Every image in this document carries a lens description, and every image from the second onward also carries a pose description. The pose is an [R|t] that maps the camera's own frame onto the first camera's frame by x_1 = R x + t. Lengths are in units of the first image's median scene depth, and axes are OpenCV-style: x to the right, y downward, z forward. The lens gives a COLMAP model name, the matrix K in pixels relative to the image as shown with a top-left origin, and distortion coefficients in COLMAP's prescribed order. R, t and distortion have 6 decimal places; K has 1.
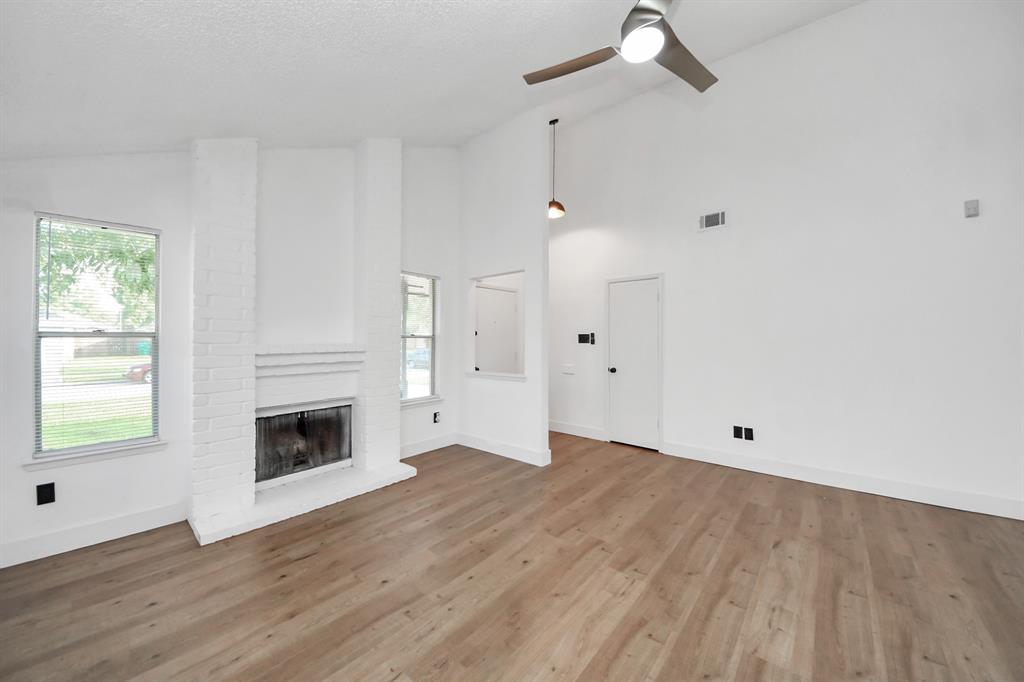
lens RADIAL K [[378.1, 0, 512.0], [0, 378.1, 341.0], [0, 0, 1]] dist [-0.000538, -0.000120]
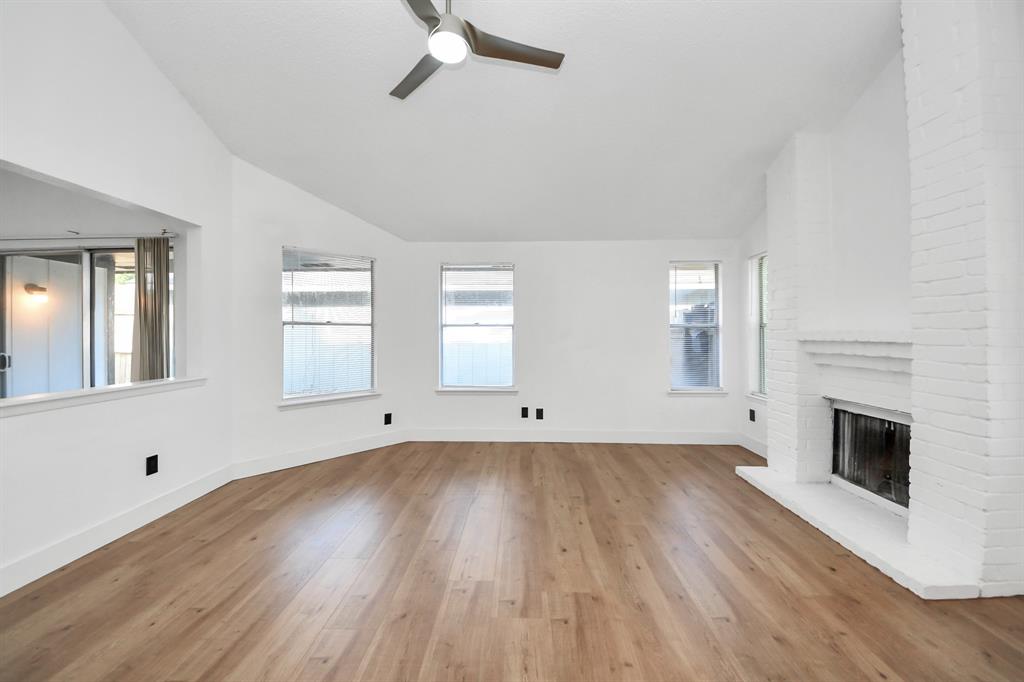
lens RADIAL K [[356.4, 0, 512.0], [0, 356.4, 341.0], [0, 0, 1]] dist [-0.000095, -0.000010]
pose [[-0.784889, 0.013714, -0.619484, 0.647790], [-0.002116, 0.999690, 0.024812, 0.014865], [0.619632, 0.020786, -0.784617, 1.487033]]
